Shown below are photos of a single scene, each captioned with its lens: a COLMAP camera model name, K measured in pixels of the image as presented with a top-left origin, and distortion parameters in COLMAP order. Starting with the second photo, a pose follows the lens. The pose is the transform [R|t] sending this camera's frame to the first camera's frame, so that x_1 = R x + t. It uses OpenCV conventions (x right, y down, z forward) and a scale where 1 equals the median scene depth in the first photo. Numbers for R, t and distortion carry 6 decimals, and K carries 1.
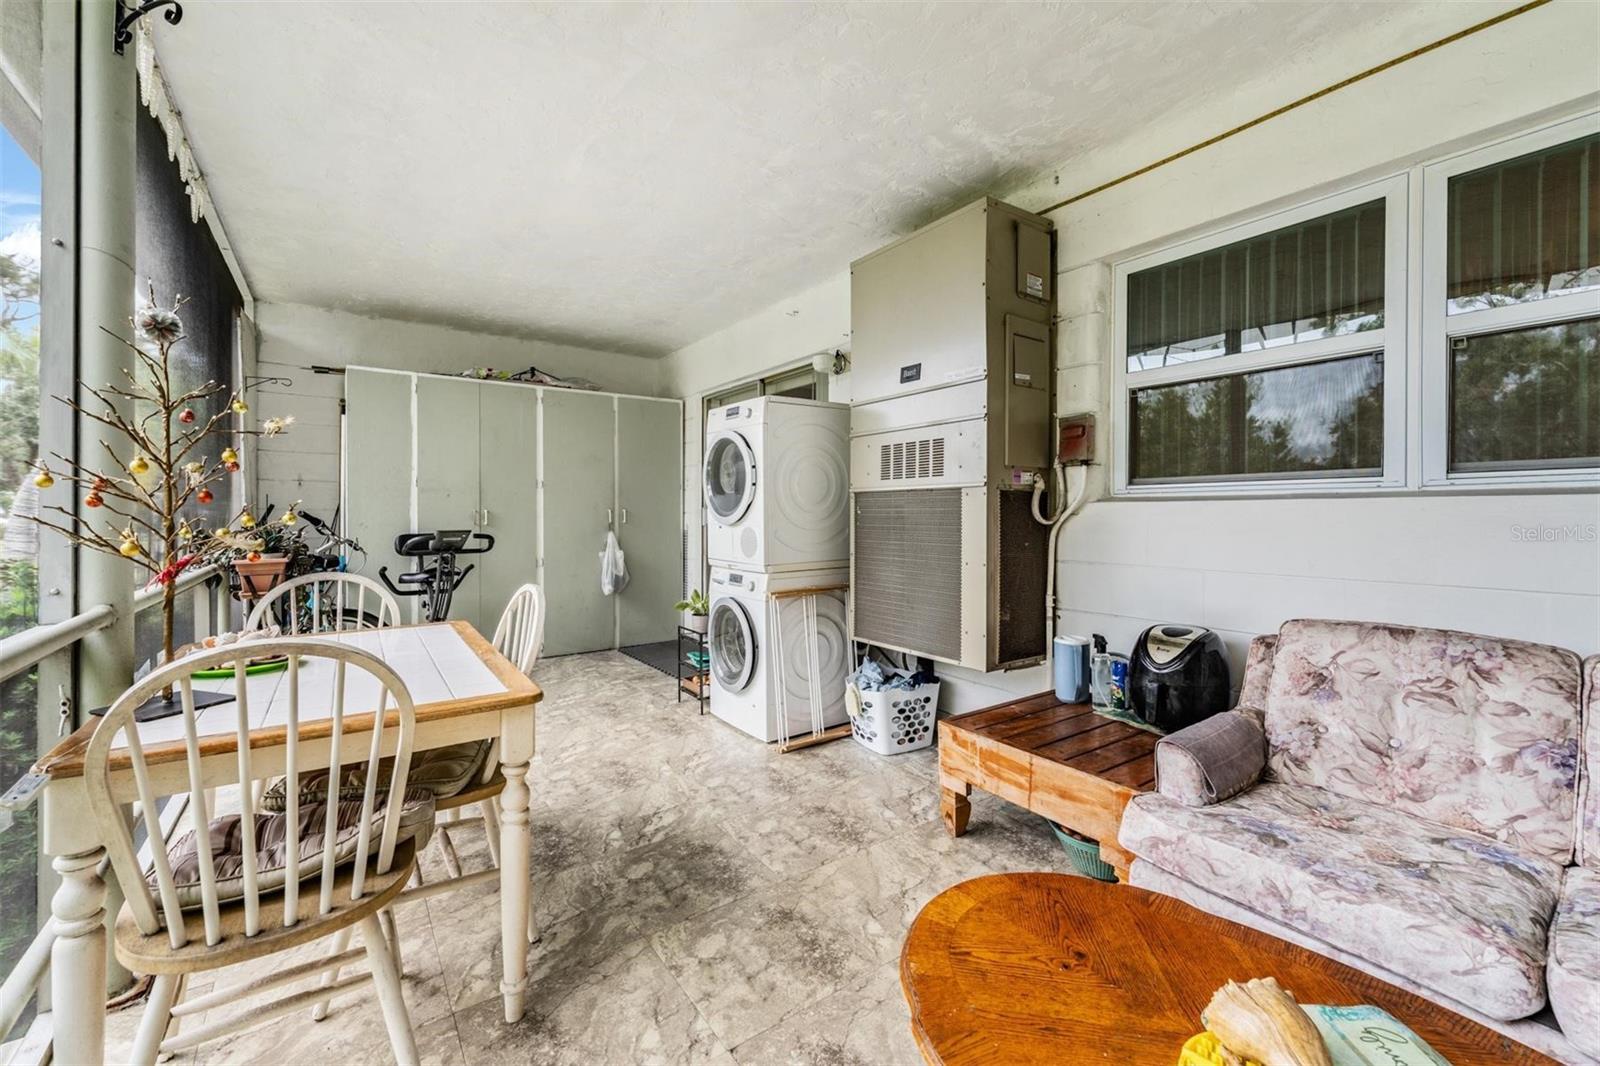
lens RADIAL K [[653.0, 0, 803.3], [0, 653.0, 515.4], [0, 0, 1]] dist [-0.001590, -0.000654]
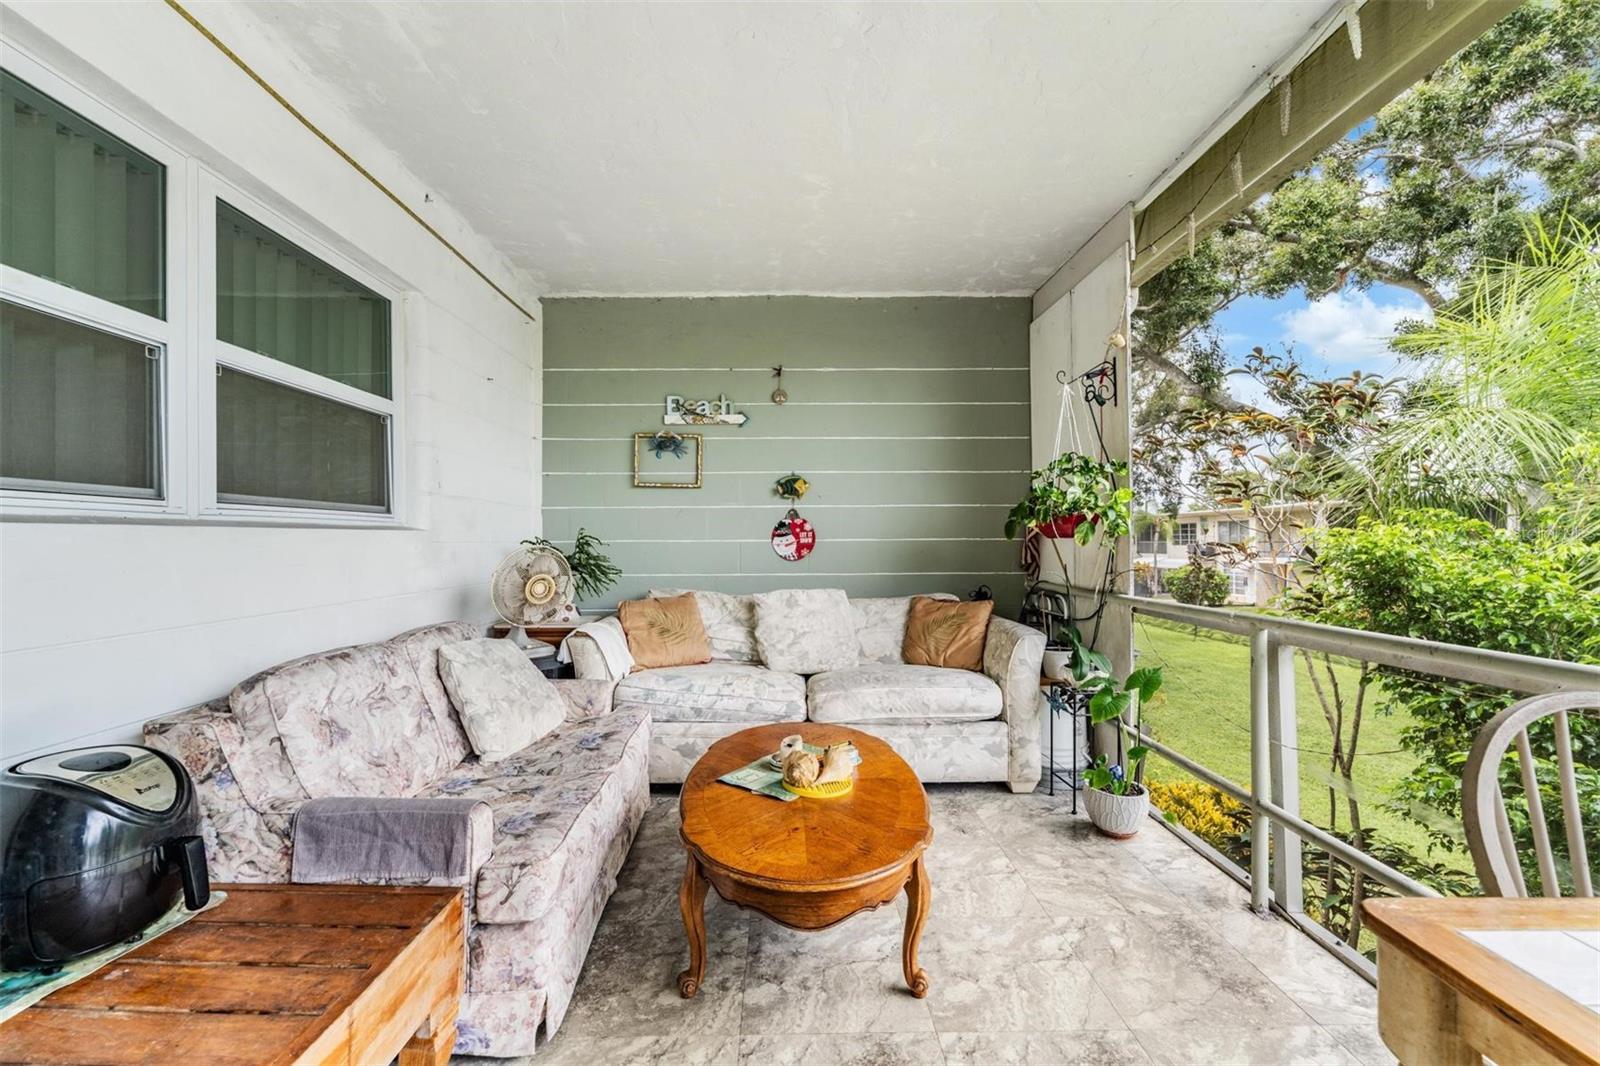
lens RADIAL K [[638.5, 0, 794.9], [0, 638.5, 534.8], [0, 0, 1]] dist [-0.012975, -0.000197]
pose [[-0.821591, 0.003364, 0.570067, -0.551505], [0.001529, 0.999992, -0.003696, -0.027210], [-0.570075, -0.002165, -0.821590, 2.862149]]
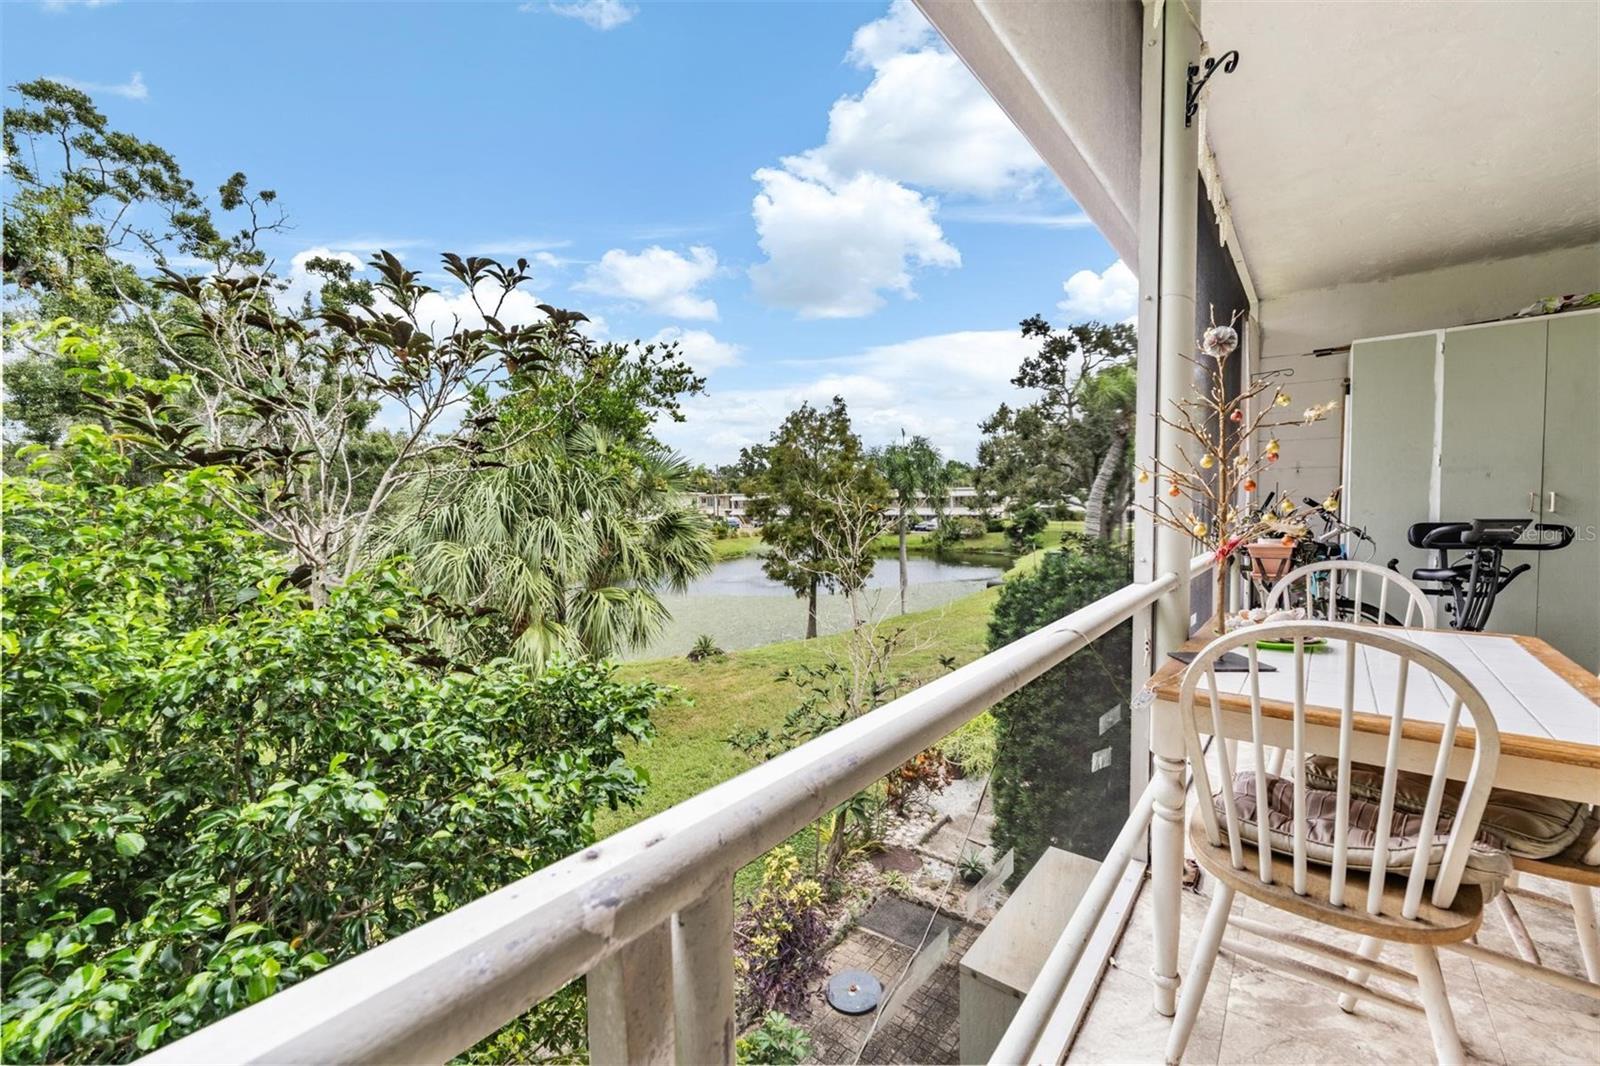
lens RADIAL K [[641.0, 0, 799.8], [0, 641.0, 535.6], [0, 0, 1]] dist [-0.001611, 0.000119]
pose [[0.271333, 0.039326, -0.961682, -0.054916], [0.010406, 0.998987, 0.043788, 0.000721], [0.962429, -0.021889, 0.270648, -0.044284]]
